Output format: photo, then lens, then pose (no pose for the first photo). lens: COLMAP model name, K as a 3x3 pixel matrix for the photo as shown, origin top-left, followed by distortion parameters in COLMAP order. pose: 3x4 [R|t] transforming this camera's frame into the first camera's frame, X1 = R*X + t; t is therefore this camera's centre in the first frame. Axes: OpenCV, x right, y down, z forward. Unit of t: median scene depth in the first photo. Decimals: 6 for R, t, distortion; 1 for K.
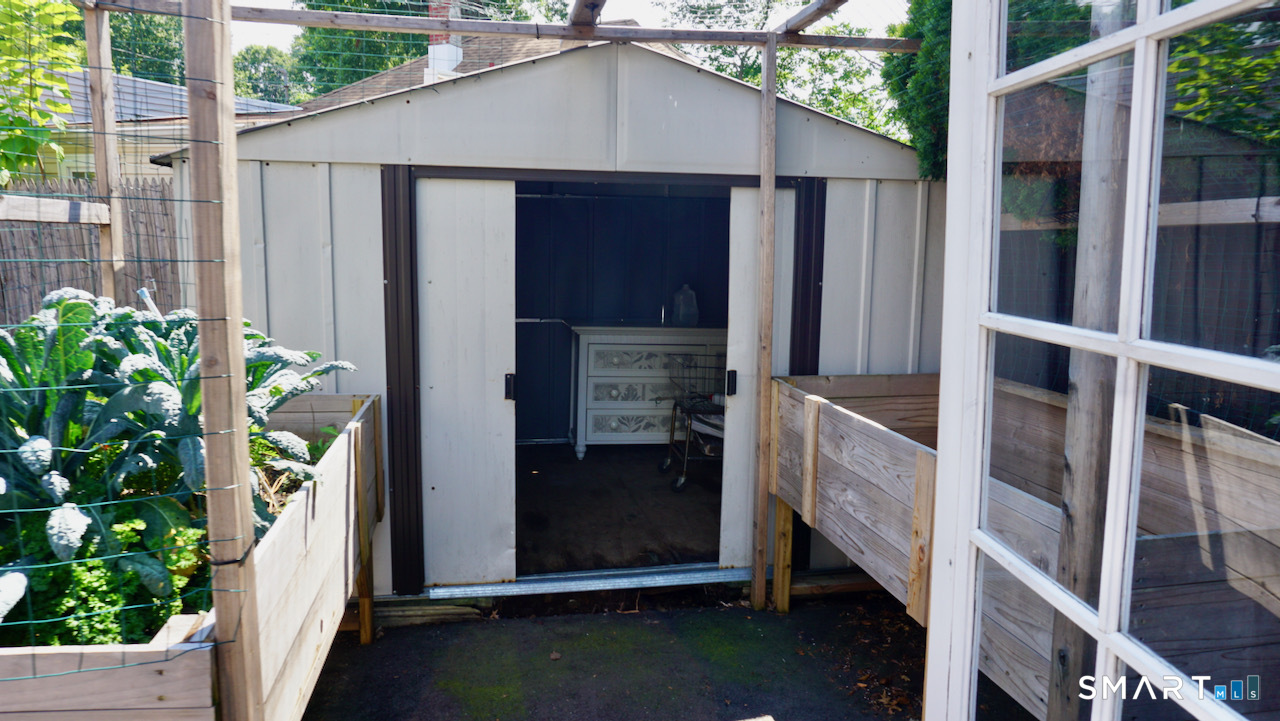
lens RADIAL K [[888.4, 0, 644.1], [0, 888.4, 346.7], [0, 0, 1]] dist [-0.002125, 0.017852]
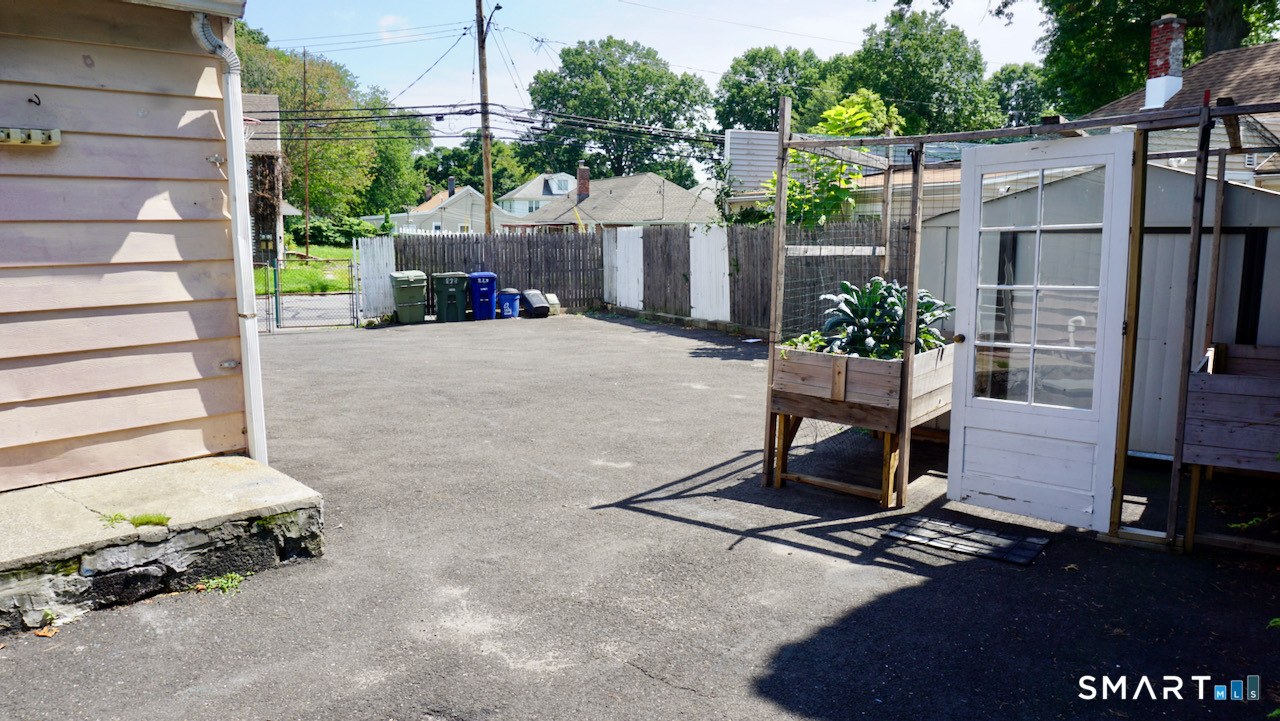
lens RADIAL K [[888.4, 0, 646.3], [0, 888.4, 360.6], [0, 0, 1]] dist [-0.002125, 0.017852]
pose [[0.712058, 0.084687, -0.696995, 0.609002], [-0.085964, 0.995746, 0.033165, 0.116725], [0.696839, 0.036301, 0.716309, -1.101855]]
